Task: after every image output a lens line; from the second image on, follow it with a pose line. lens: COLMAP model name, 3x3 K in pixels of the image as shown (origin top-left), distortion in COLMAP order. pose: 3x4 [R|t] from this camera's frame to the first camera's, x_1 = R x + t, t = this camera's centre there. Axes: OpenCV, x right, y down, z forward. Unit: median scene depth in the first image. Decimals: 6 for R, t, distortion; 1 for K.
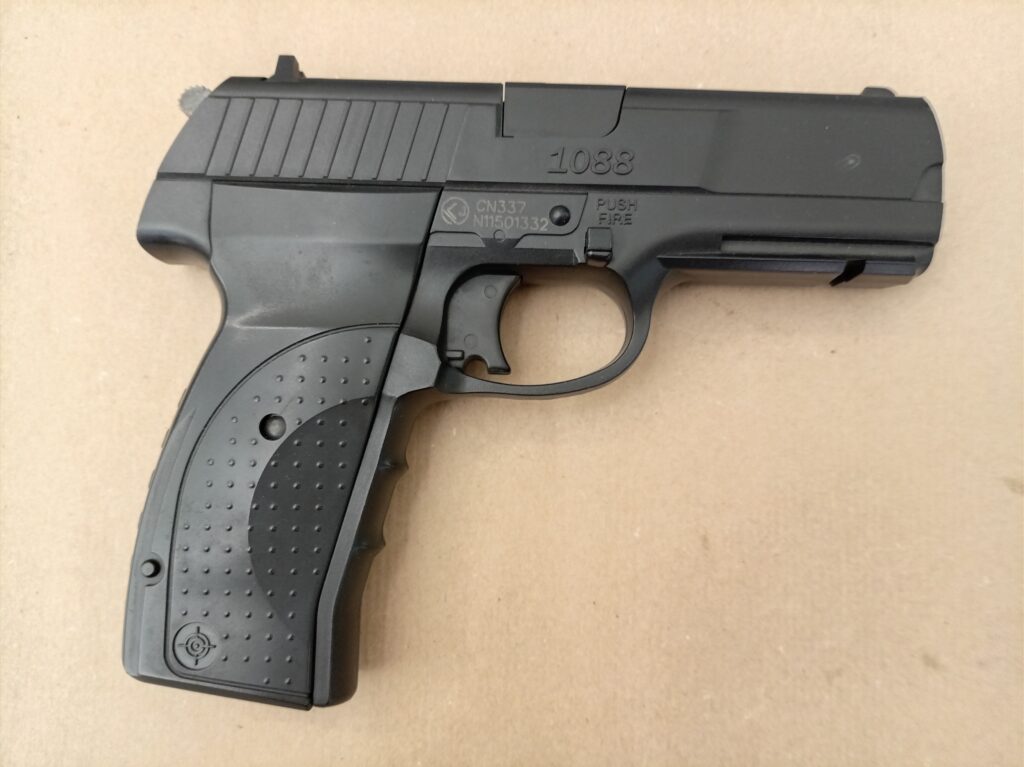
lens RADIAL K [[742.4, 0, 438.6], [0, 742.4, 418.3], [0, 0, 1]] dist [-0.004960, -0.005606]
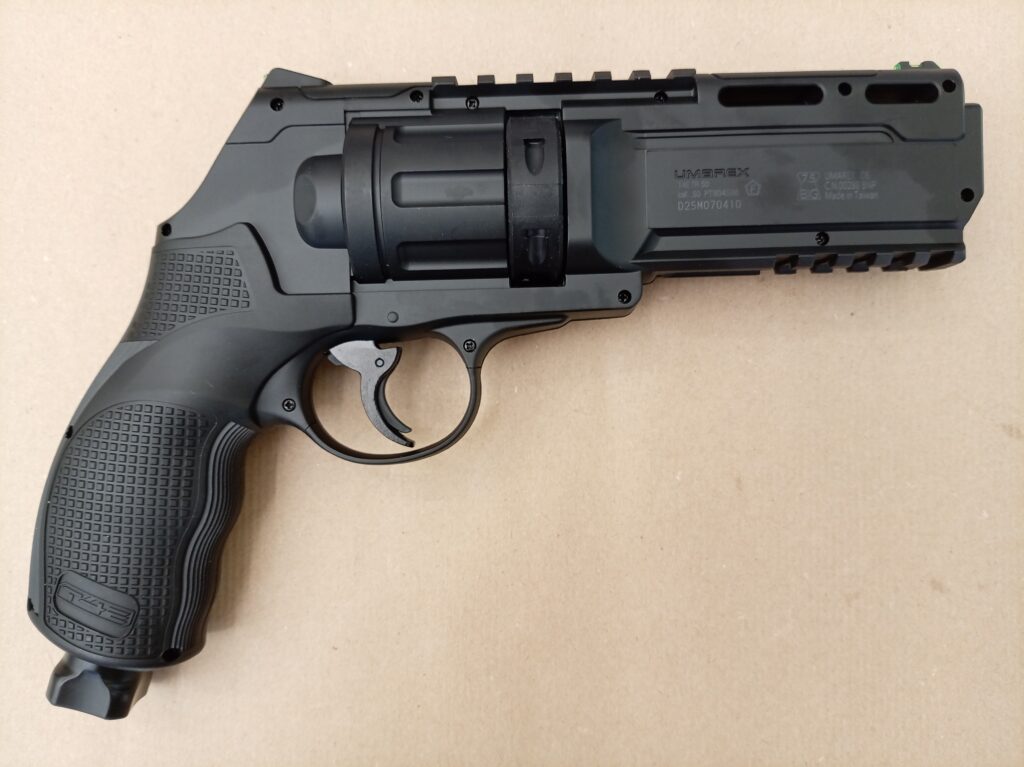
lens RADIAL K [[742.4, 0, 438.6], [0, 742.4, 418.3], [0, 0, 1]] dist [-0.004960, -0.005606]
pose [[0.995355, -0.017804, -0.094607, 0.010351], [0.024336, 0.997365, 0.068343, -0.020744], [0.093141, -0.070328, 0.993166, -0.158267]]
